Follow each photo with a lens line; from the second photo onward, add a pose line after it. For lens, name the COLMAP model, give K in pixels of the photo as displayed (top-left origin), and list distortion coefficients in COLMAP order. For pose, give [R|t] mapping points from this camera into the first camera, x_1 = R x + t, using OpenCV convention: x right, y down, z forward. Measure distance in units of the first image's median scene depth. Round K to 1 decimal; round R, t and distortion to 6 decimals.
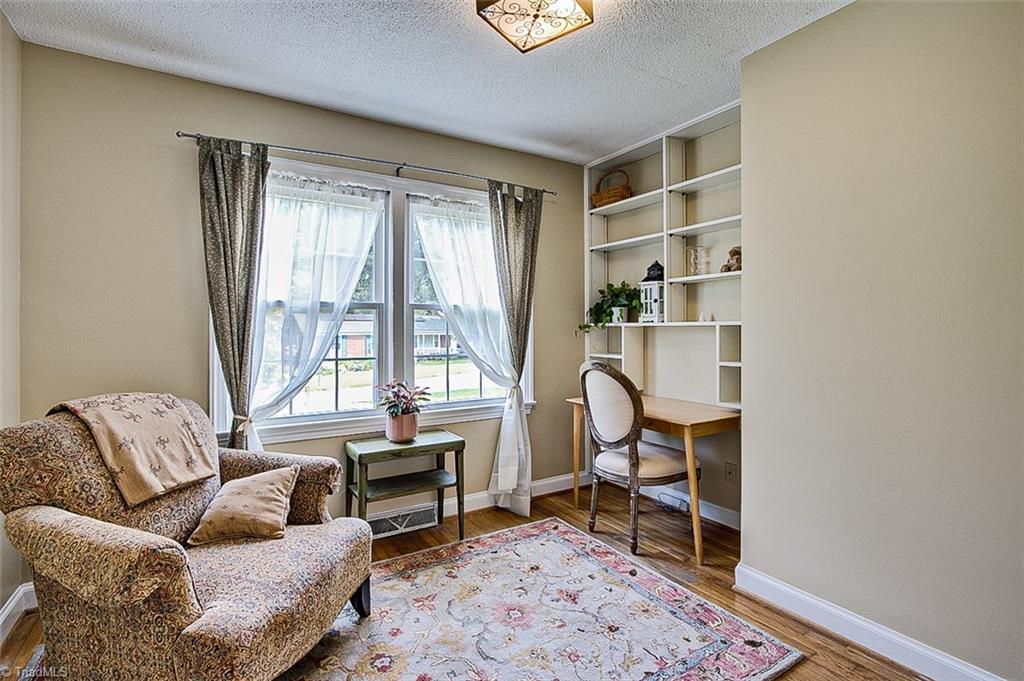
lens RADIAL K [[486.2, 0, 507.8], [0, 486.2, 313.8], [0, 0, 1]] dist [-0.018358, 0.005897]
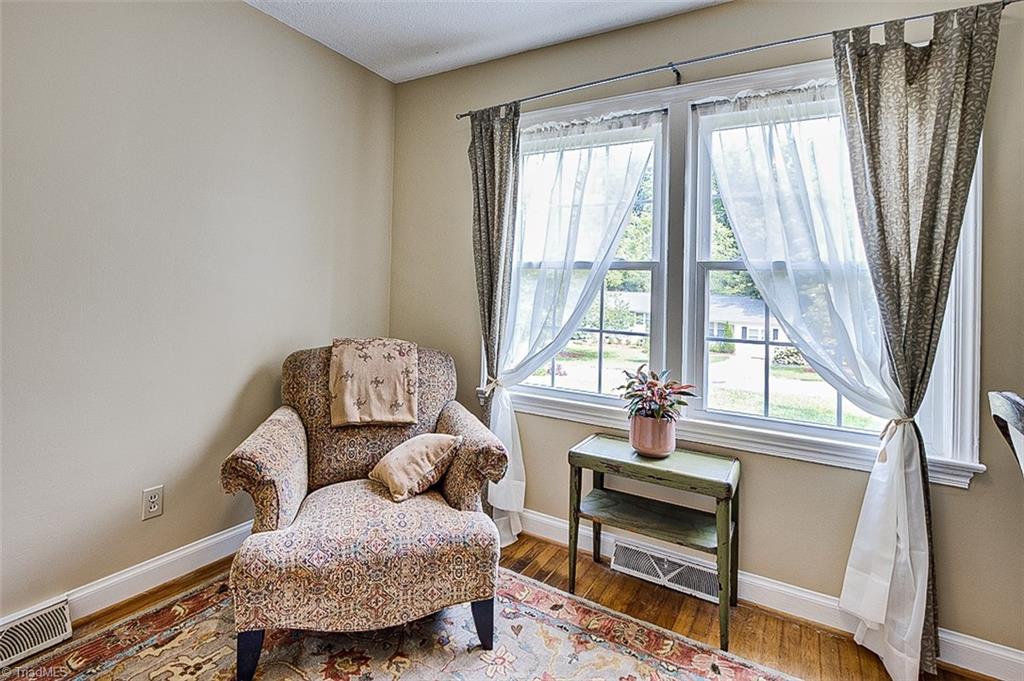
lens RADIAL K [[499.9, 0, 511.1], [0, 499.9, 281.6], [0, 0, 1]] dist [-0.008397, -0.000249]
pose [[0.450990, -0.003226, -0.892523, 0.347371], [-0.010441, 0.999906, -0.008890, 0.018729], [0.892468, 0.013328, 0.450914, 0.492232]]
